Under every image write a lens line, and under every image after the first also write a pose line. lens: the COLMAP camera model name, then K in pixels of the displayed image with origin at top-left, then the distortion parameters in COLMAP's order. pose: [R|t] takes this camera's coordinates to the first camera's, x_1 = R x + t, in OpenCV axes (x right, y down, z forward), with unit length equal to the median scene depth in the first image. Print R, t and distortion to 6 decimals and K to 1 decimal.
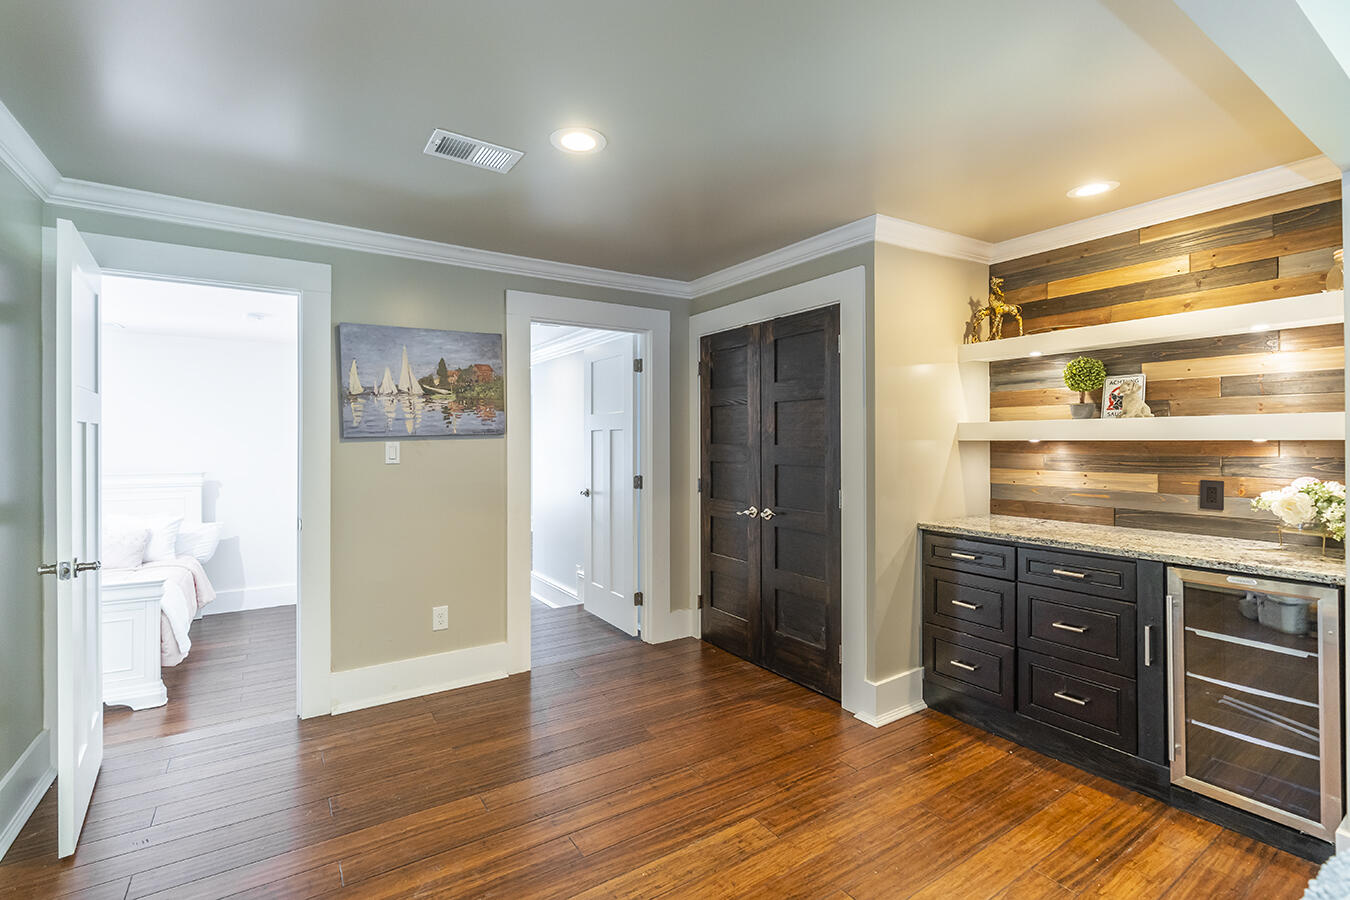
lens RADIAL K [[618.4, 0, 675.7], [0, 618.4, 443.5], [0, 0, 1]] dist [-0.000461, 0.001665]
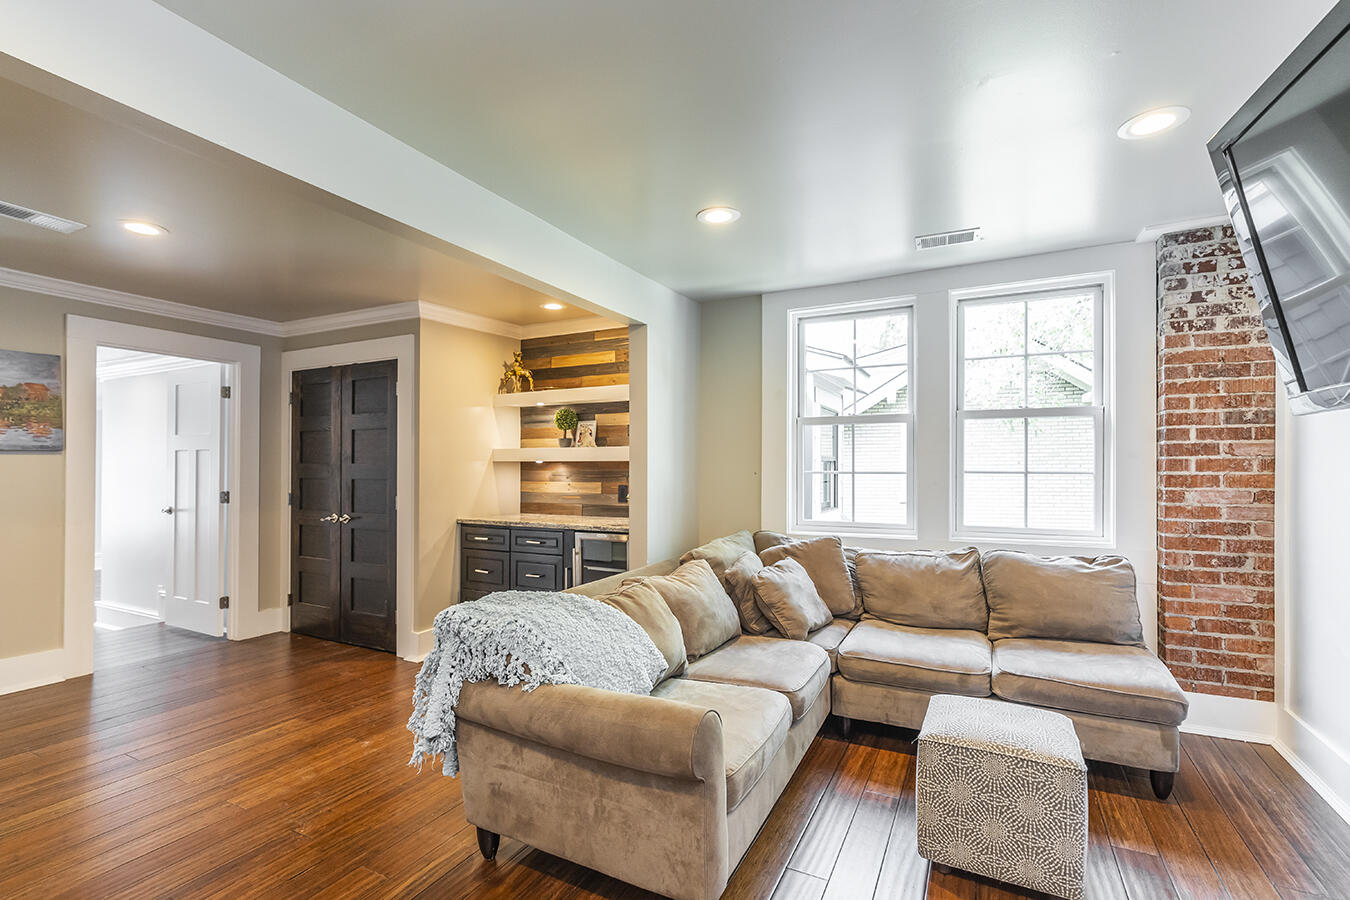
lens RADIAL K [[618.4, 0, 669.8], [0, 618.4, 467.1], [0, 0, 1]] dist [-0.000461, 0.001665]
pose [[0.873216, 0.007297, 0.487279, 0.115977], [-0.002460, 0.999941, -0.010566, 0.022193], [-0.487327, 0.008028, 0.873183, -0.437065]]
